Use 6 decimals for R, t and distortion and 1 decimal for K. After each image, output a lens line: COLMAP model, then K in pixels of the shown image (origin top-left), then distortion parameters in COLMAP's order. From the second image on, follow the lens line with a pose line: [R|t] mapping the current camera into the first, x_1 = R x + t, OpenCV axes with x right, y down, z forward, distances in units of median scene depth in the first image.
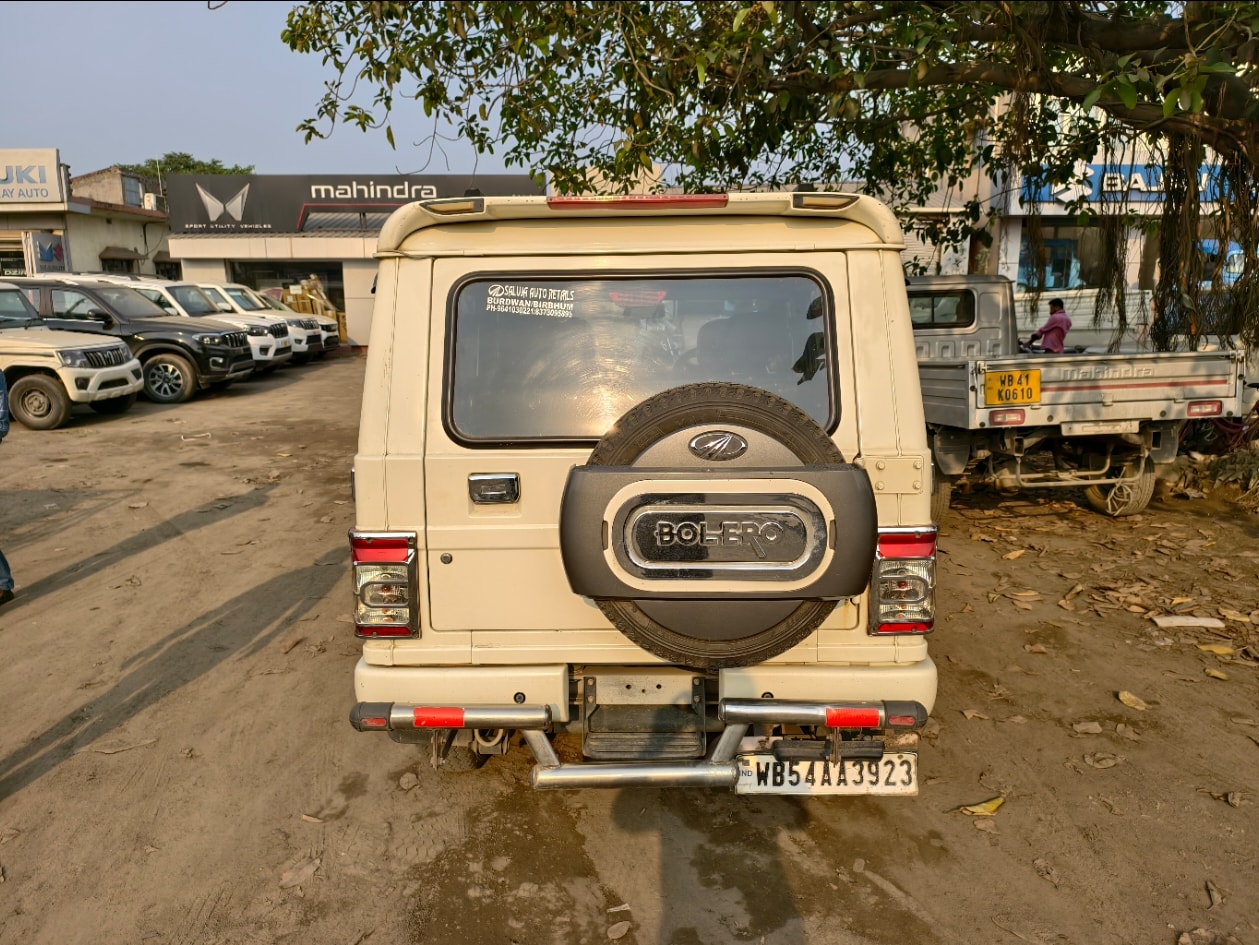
lens RADIAL K [[848.9, 0, 629.5], [0, 848.9, 472.5], [0, 0, 1]] dist [0.007576, 0.000641]
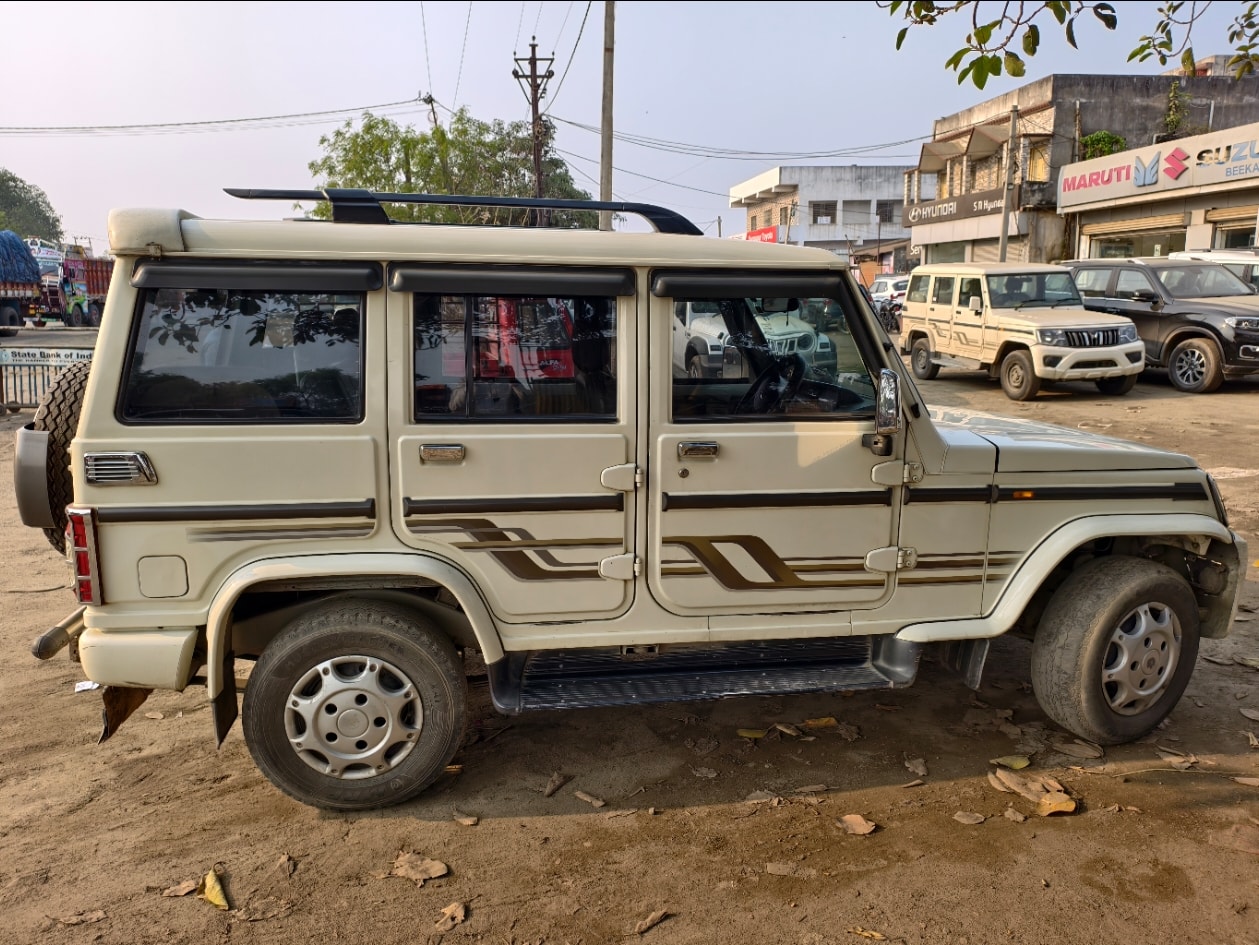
lens RADIAL K [[853.8, 0, 624.9], [0, 853.8, 480.4], [0, 0, 1]] dist [0.003314, -0.005174]
pose [[0.180346, 0.210803, -0.960748, 0.355826], [-0.175109, 0.968042, 0.179533, -0.068931], [0.967891, 0.135858, 0.211496, 0.335153]]
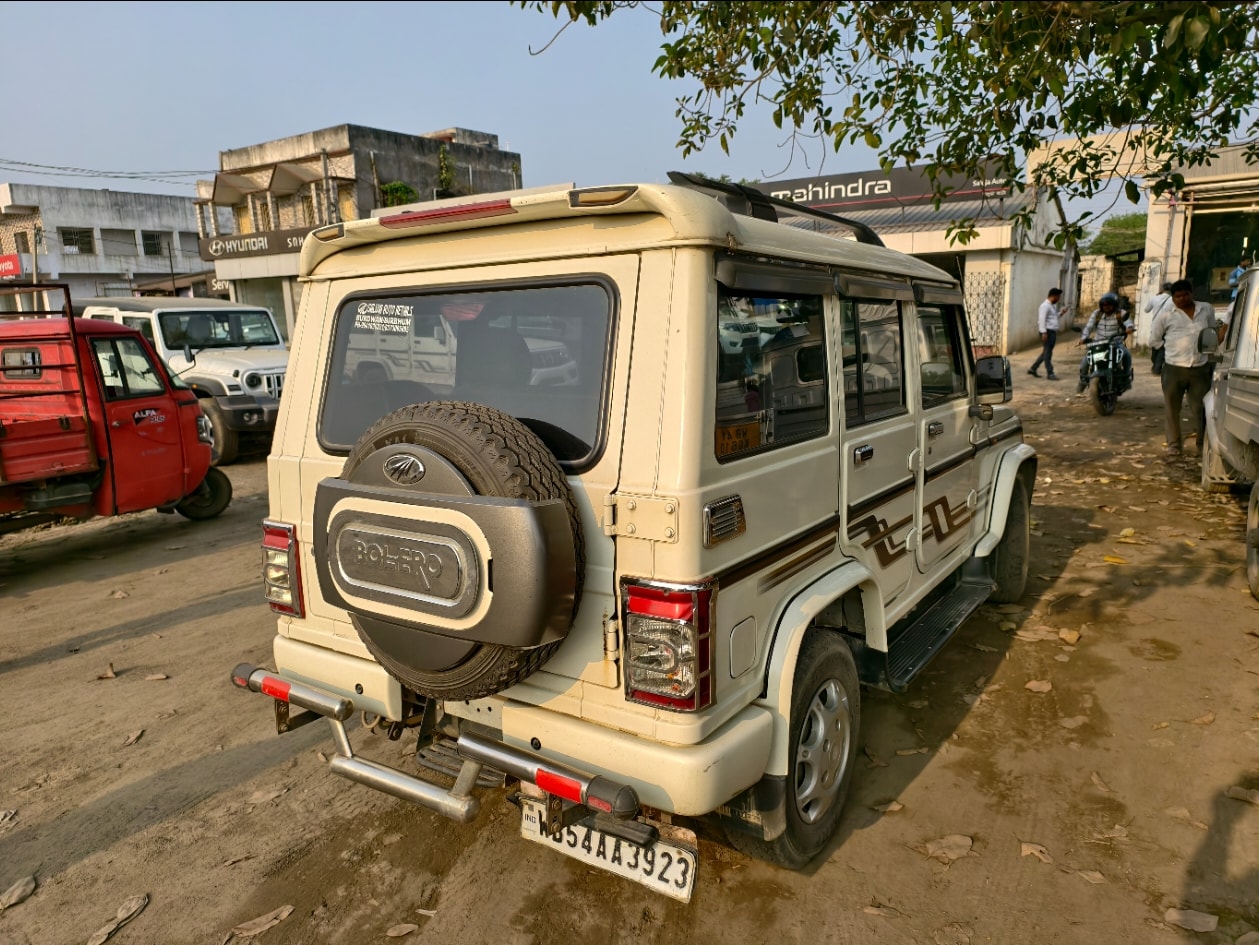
lens RADIAL K [[858.7, 0, 636.1], [0, 858.7, 494.6], [0, 0, 1]] dist [0.003957, -0.017058]
pose [[0.844941, 0.088549, -0.527479, 0.168961], [-0.076121, 0.996070, 0.045277, -0.013004], [0.529415, 0.001896, 0.848361, 0.061735]]
